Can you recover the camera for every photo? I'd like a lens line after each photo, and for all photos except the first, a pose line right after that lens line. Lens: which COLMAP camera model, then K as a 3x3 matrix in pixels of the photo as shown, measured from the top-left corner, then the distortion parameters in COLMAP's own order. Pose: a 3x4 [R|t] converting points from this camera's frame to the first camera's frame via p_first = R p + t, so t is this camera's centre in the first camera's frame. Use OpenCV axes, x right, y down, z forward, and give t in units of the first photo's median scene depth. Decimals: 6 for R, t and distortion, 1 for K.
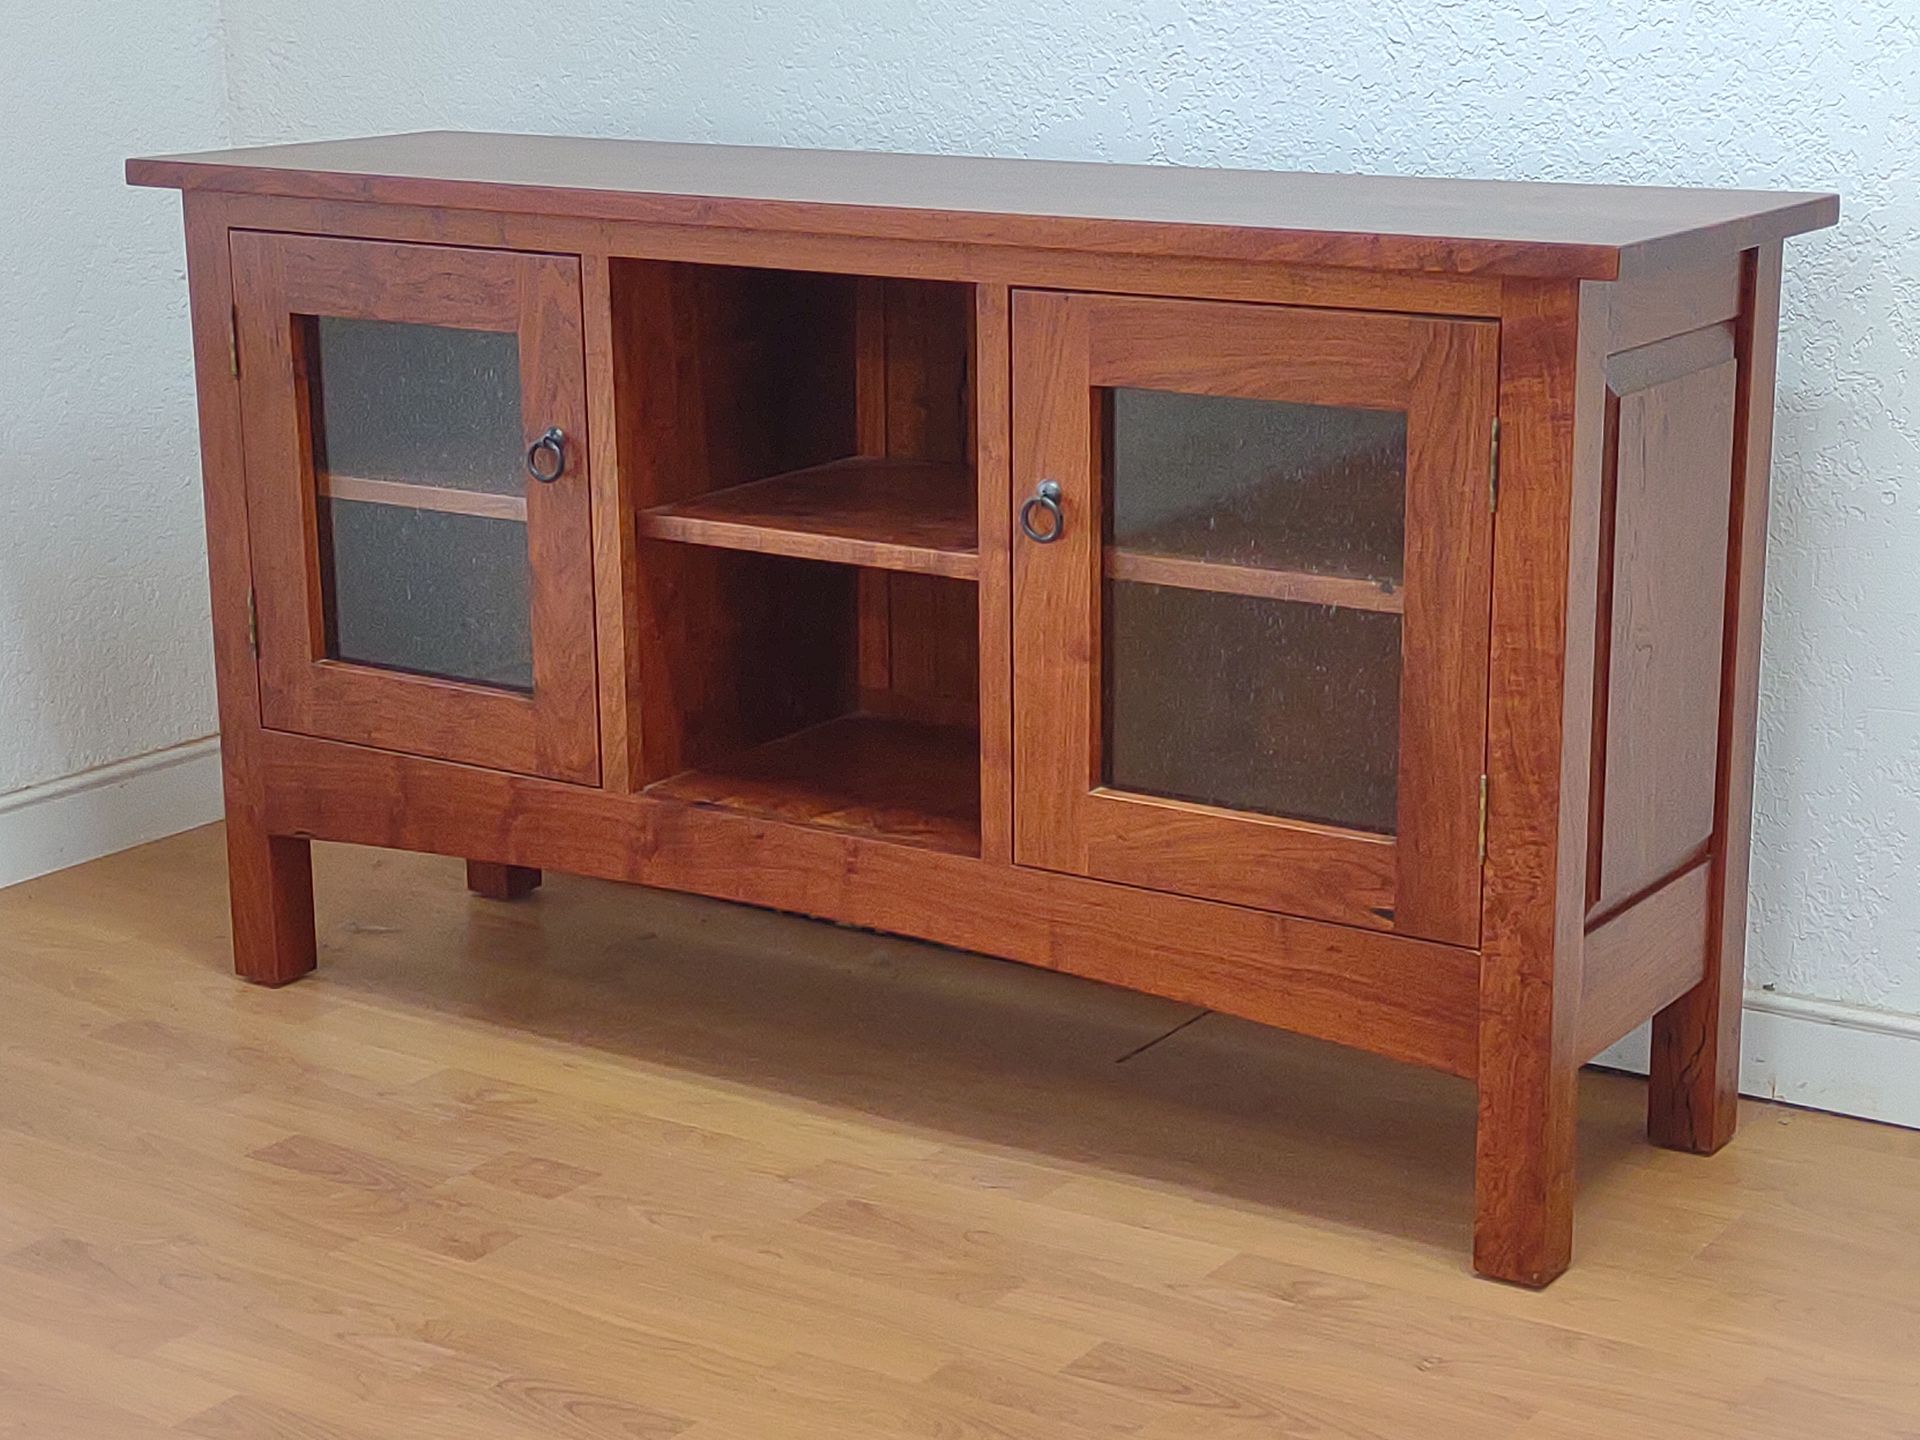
lens RADIAL K [[3441.7, 0, 953.4], [0, 3441.7, 727.7], [0, 0, 1]] dist [0.086040, 0.000000]
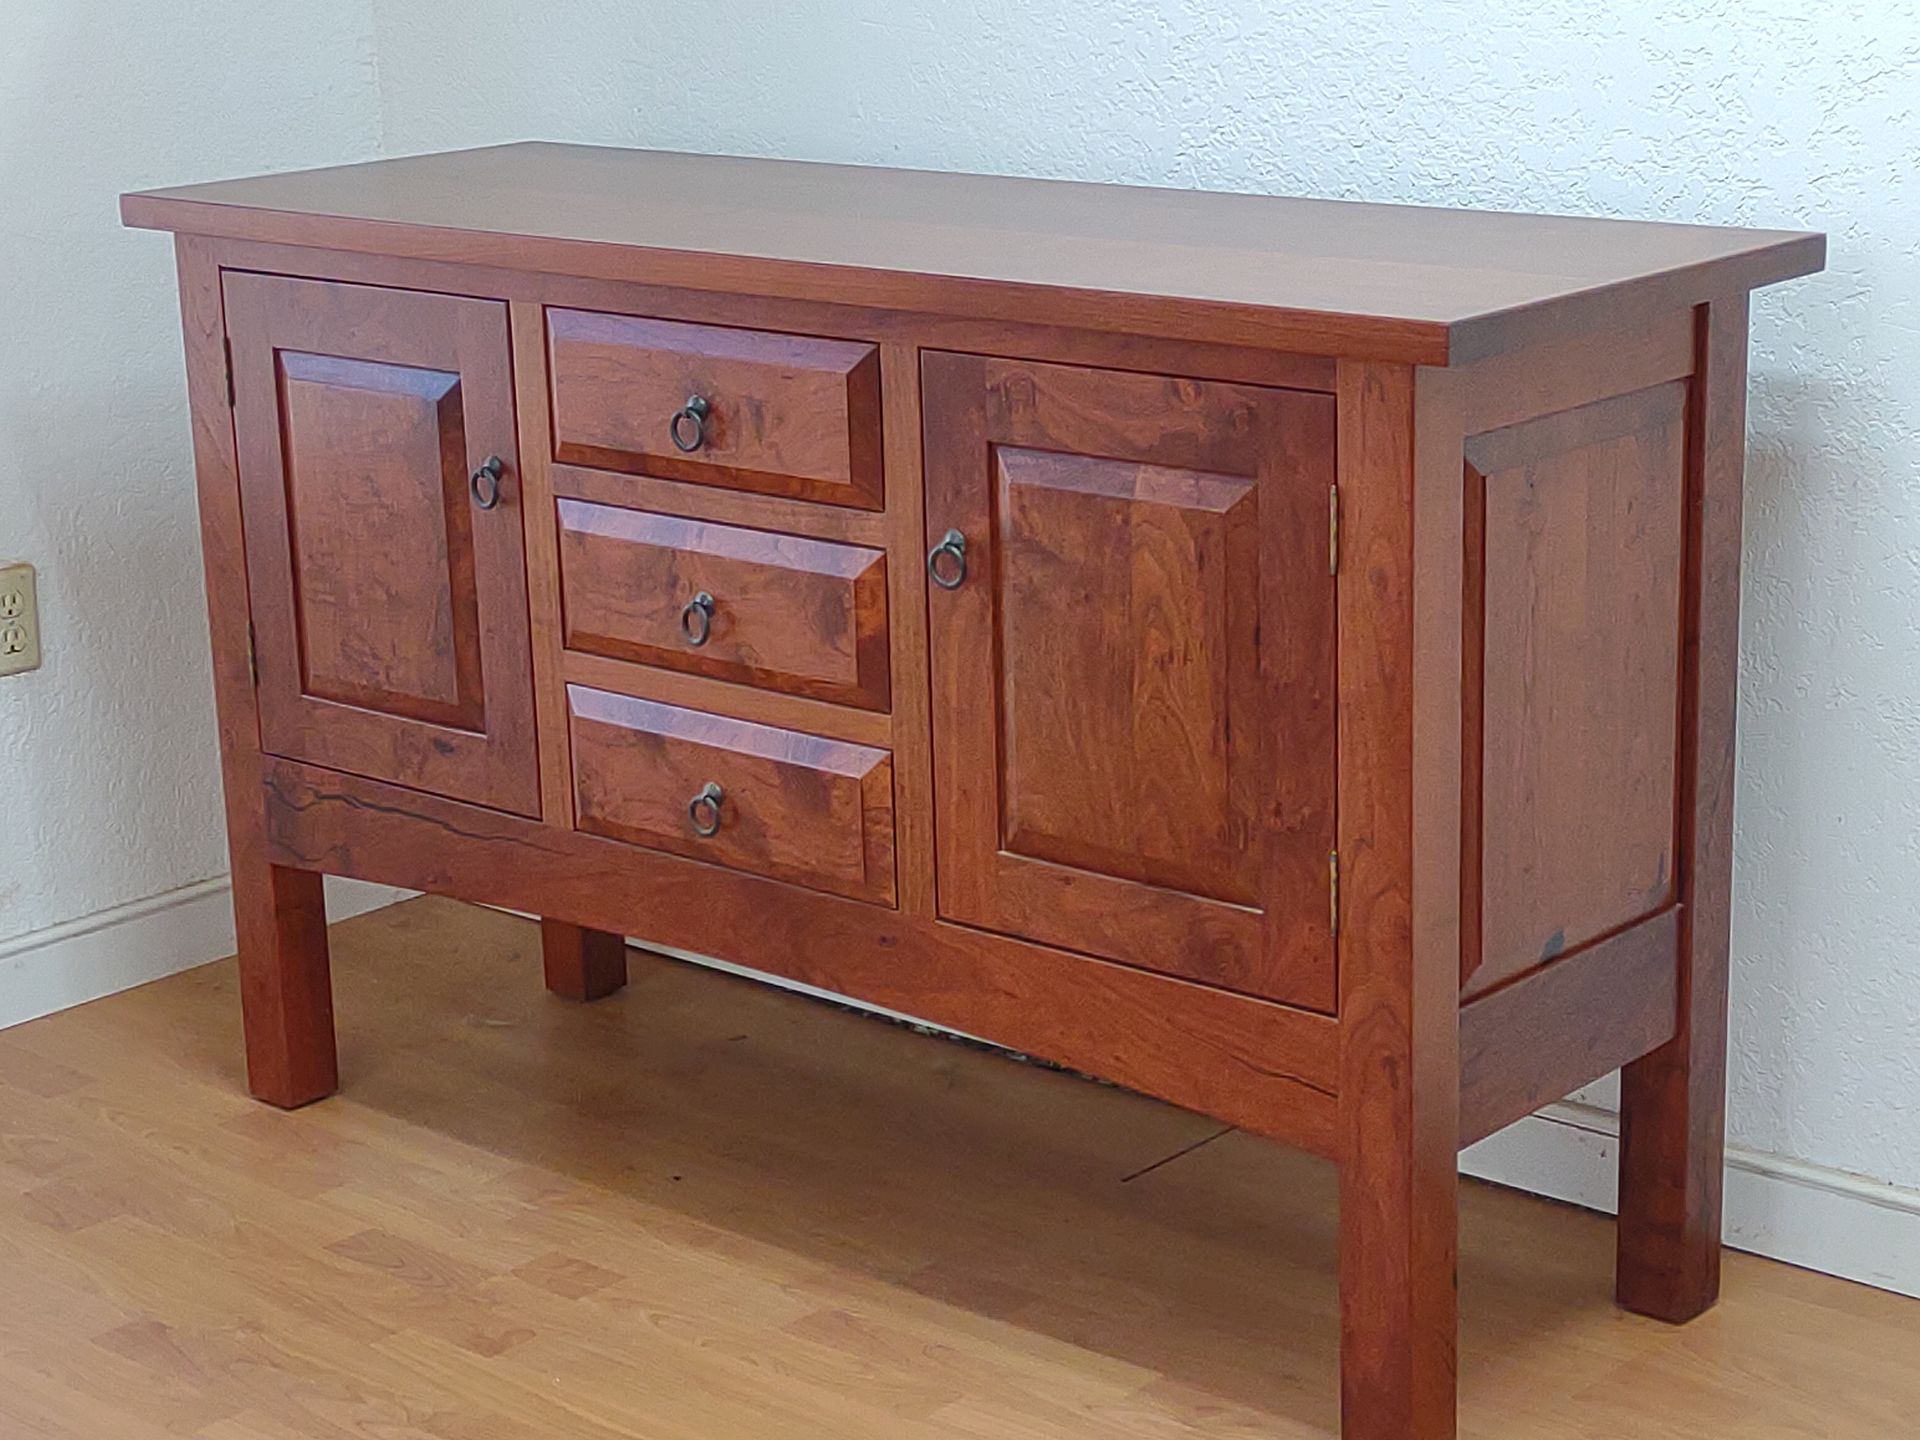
lens RADIAL K [[3686.5, 0, 953.7], [0, 3686.5, 717.2], [0, 0, 1]] dist [0.078740, 0.000000]
pose [[0.990487, 0.014805, -0.136810, 0.169046], [-0.012527, 0.999768, 0.017495, -0.076407], [0.137037, -0.015614, 0.990443, -0.175193]]
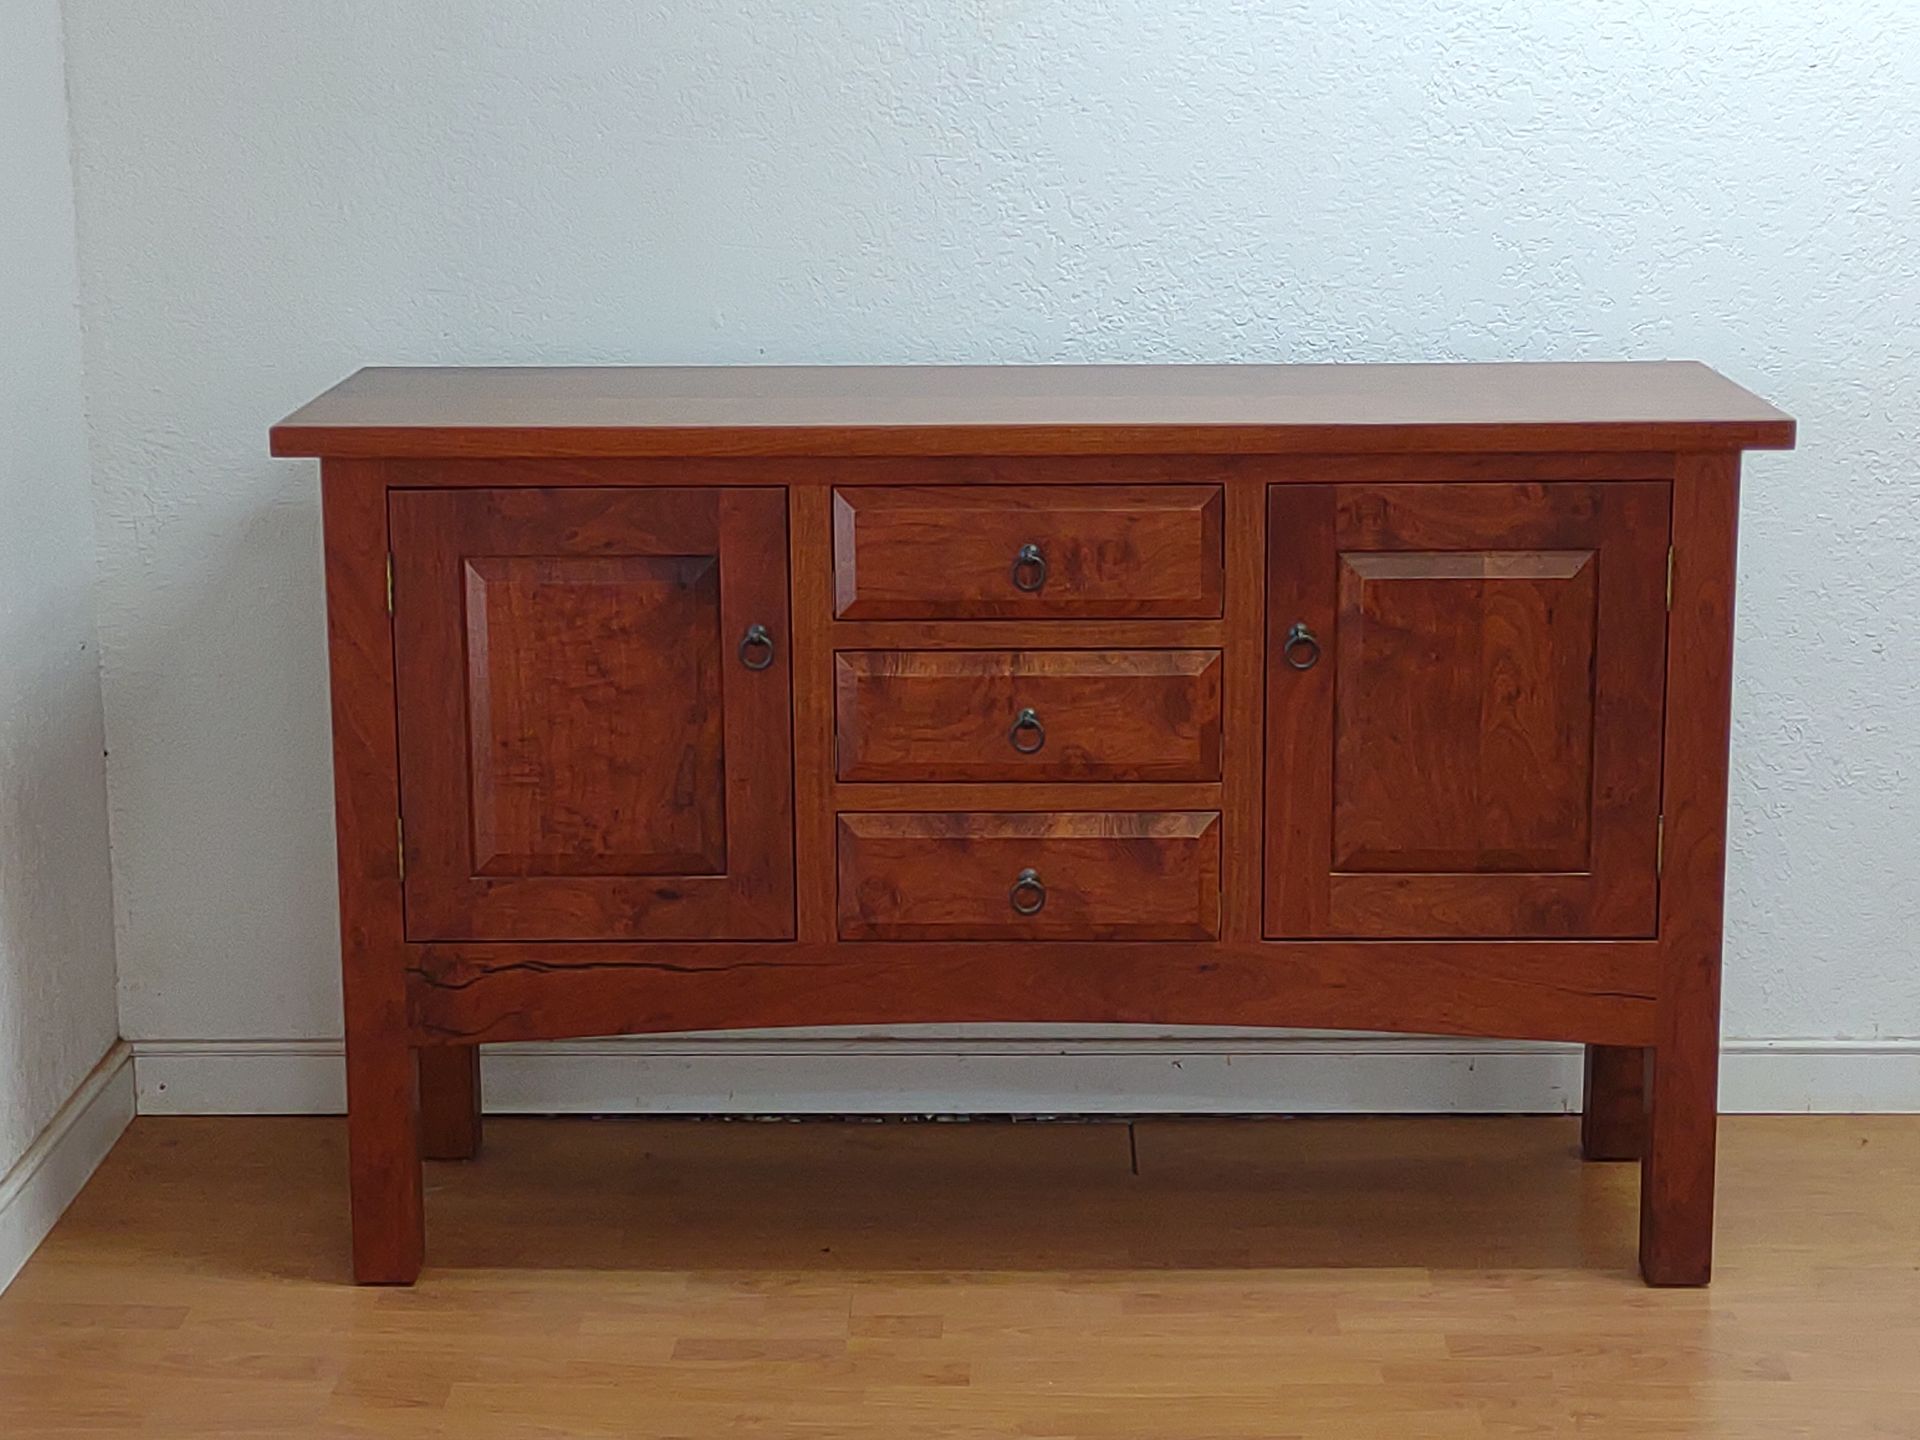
lens RADIAL K [[3686.5, 0, 956.6], [0, 3686.5, 716.6], [0, 0, 1]] dist [0.078740, 0.000000]
pose [[0.840737, -0.108971, 0.530365, -0.830079], [0.131426, 0.991315, -0.004657, -0.088483], [-0.525252, 0.073620, 0.847756, -0.200485]]
